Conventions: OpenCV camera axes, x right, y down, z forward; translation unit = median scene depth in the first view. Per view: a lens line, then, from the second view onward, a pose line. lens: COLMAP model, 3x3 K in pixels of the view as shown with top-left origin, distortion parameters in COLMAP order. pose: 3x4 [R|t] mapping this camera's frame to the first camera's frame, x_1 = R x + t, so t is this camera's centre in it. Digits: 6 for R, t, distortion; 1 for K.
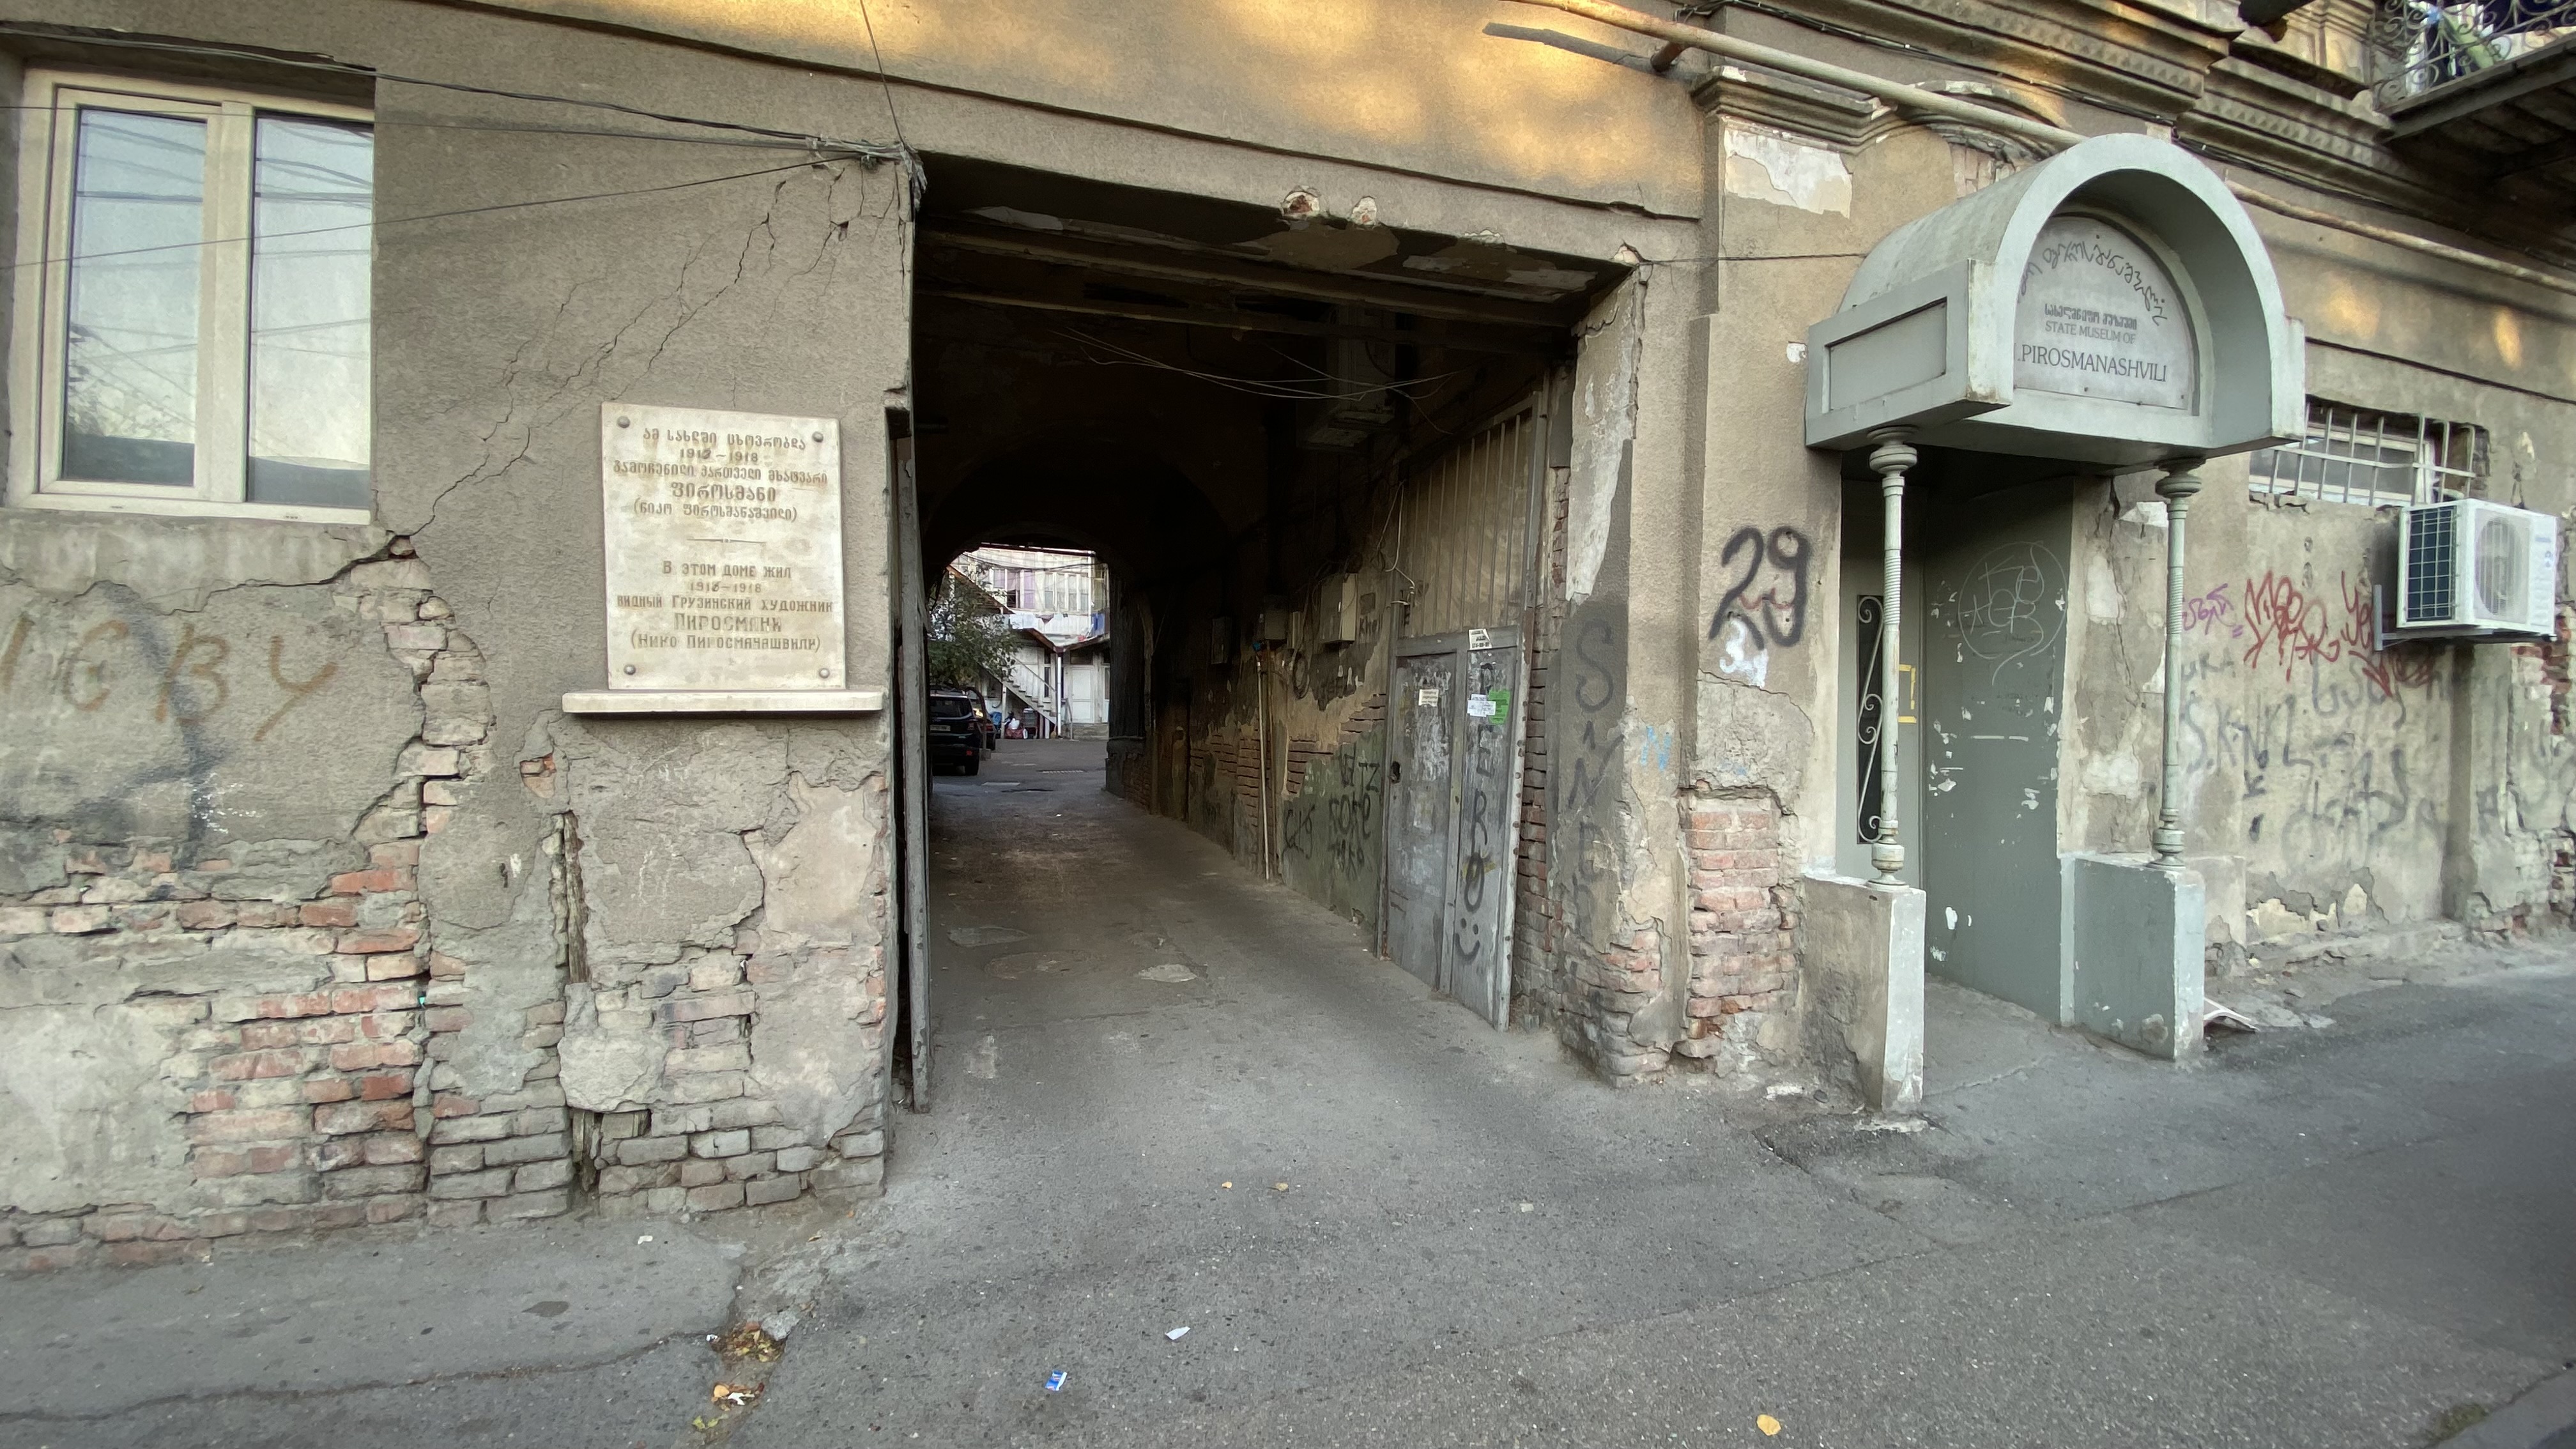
lens RADIAL K [[1012.0, 0, 1288.0], [0, 1012.0, 724.5], [0, 0, 1]] dist [0.000752, -0.014740]
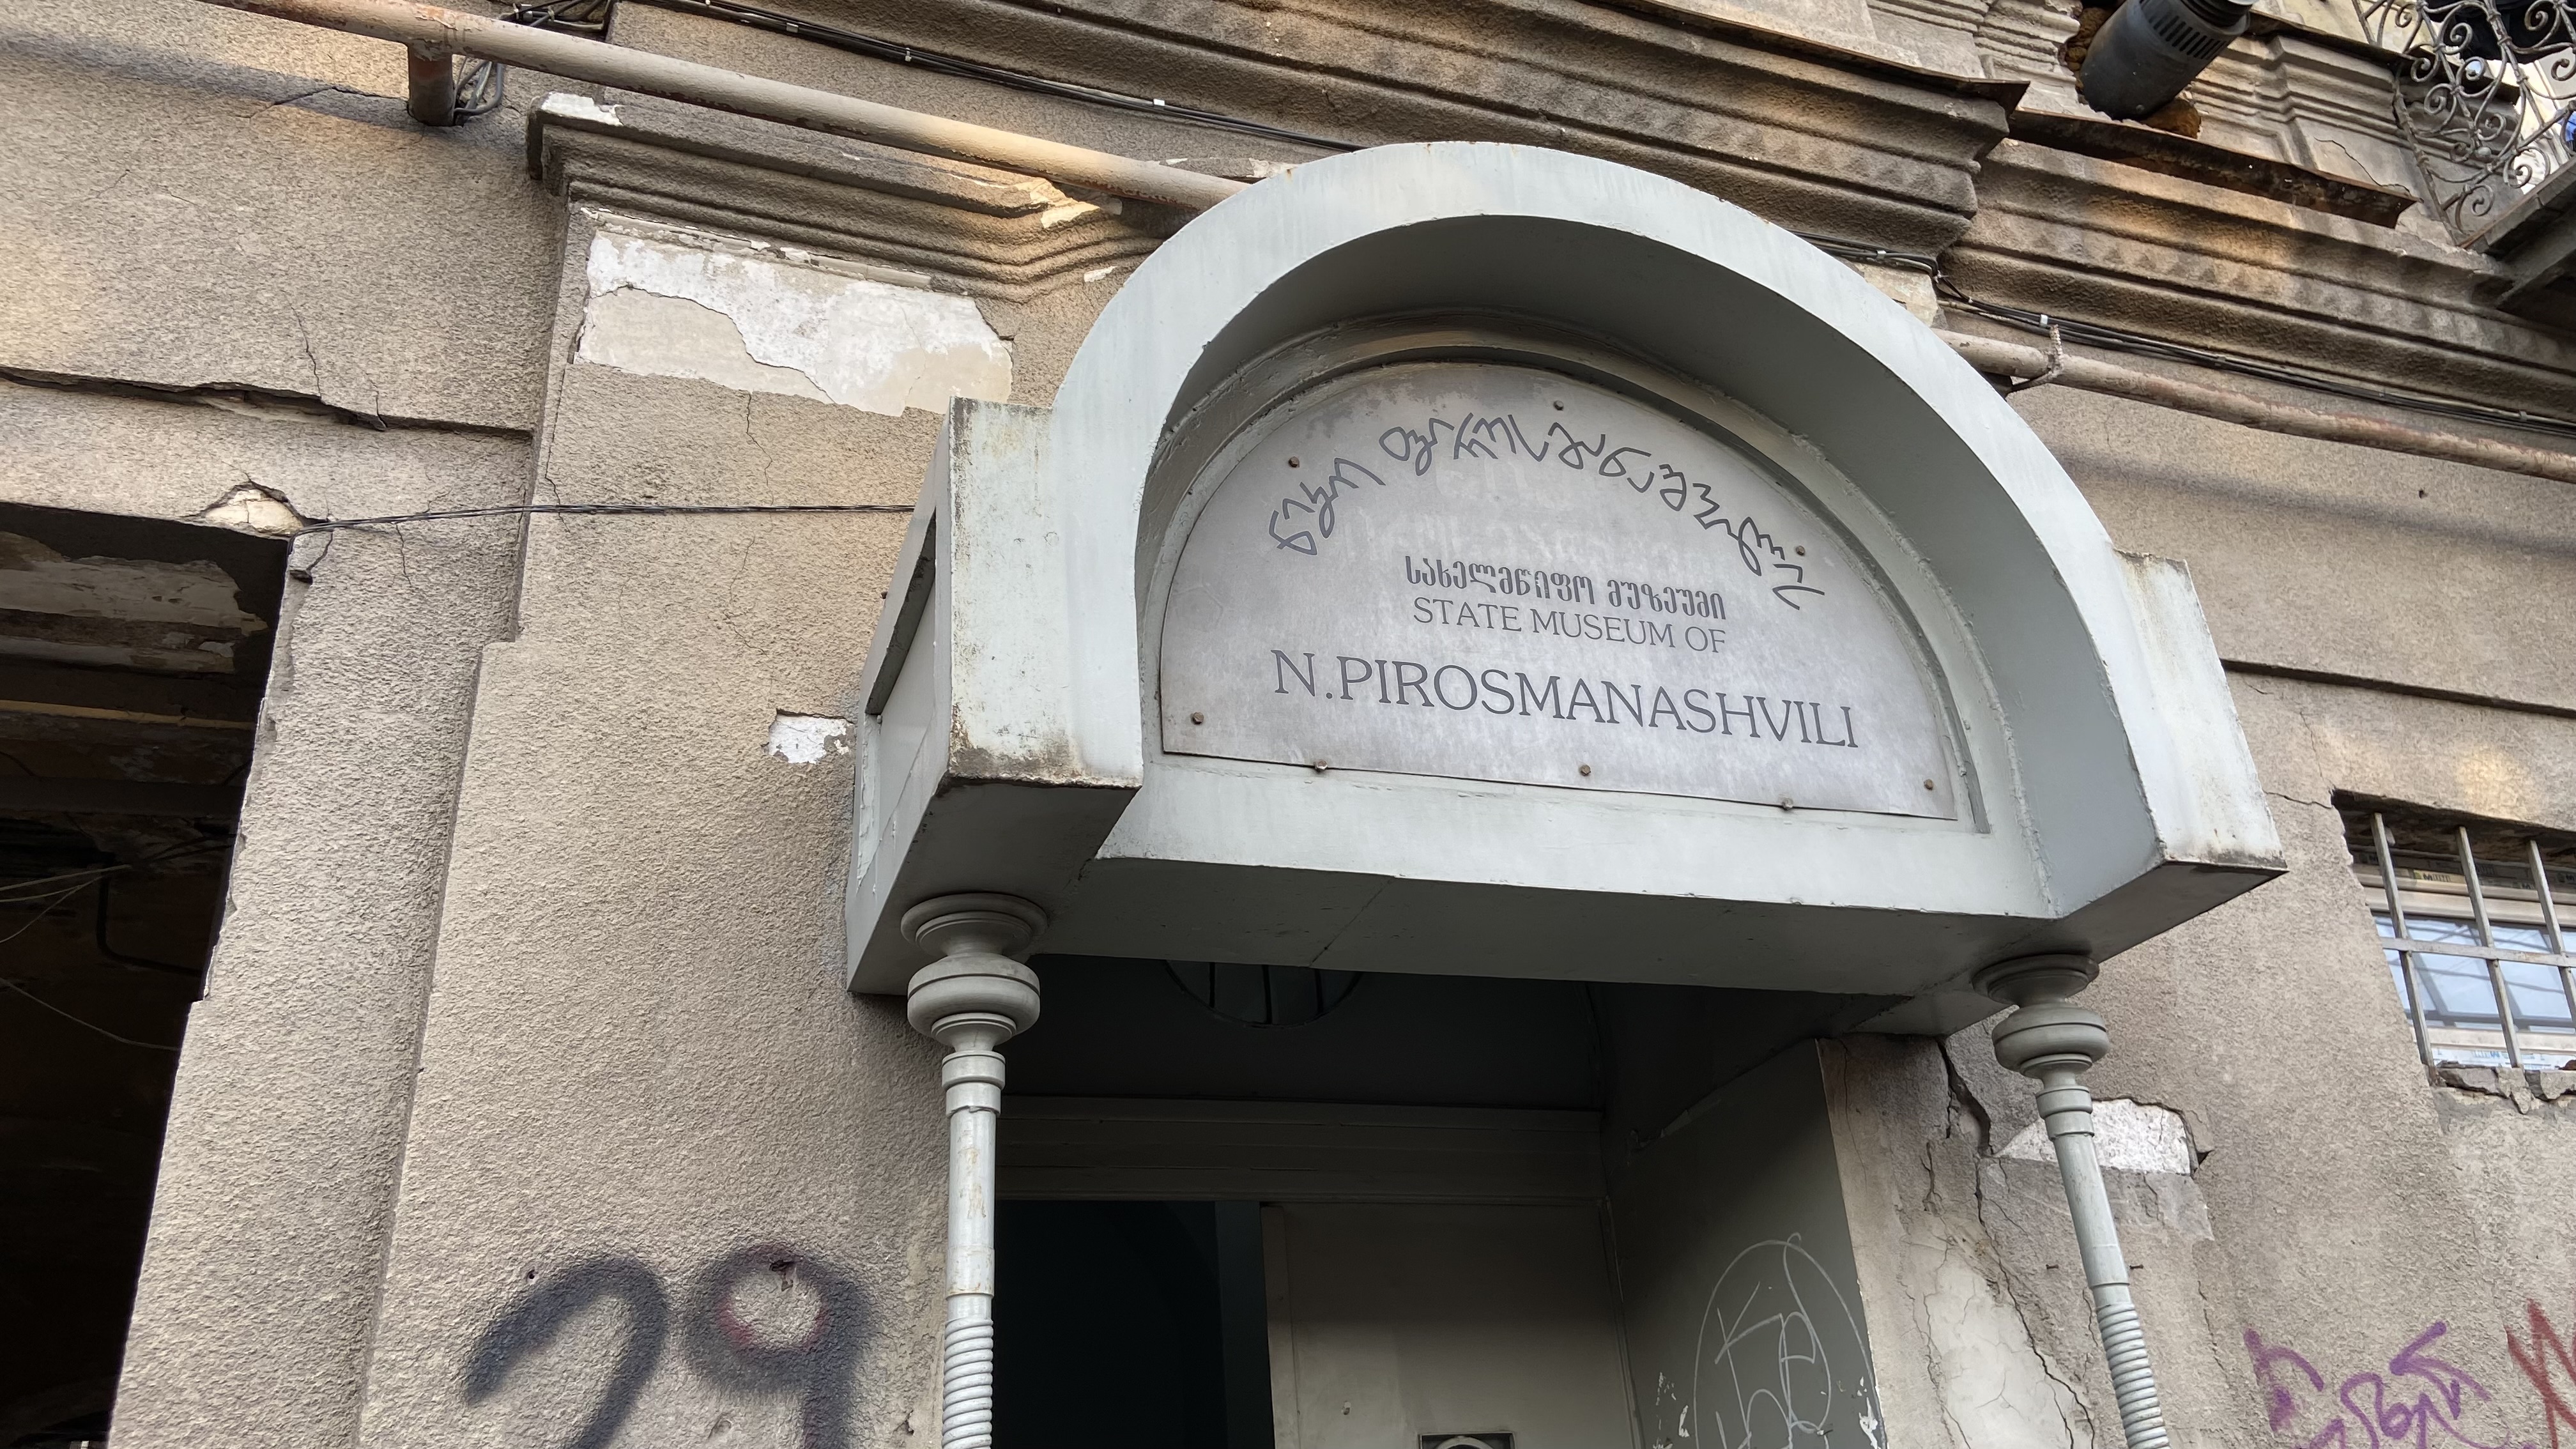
lens RADIAL K [[1965.9, 0, 1288.0], [0, 1965.9, 724.5], [0, 0, 1]] dist [0.038424, -0.004960]
pose [[0.994960, -0.048659, 0.087676, 0.611129], [0.084251, 0.879804, -0.467810, -0.041763], [-0.054375, 0.472839, 0.879470, 0.393534]]
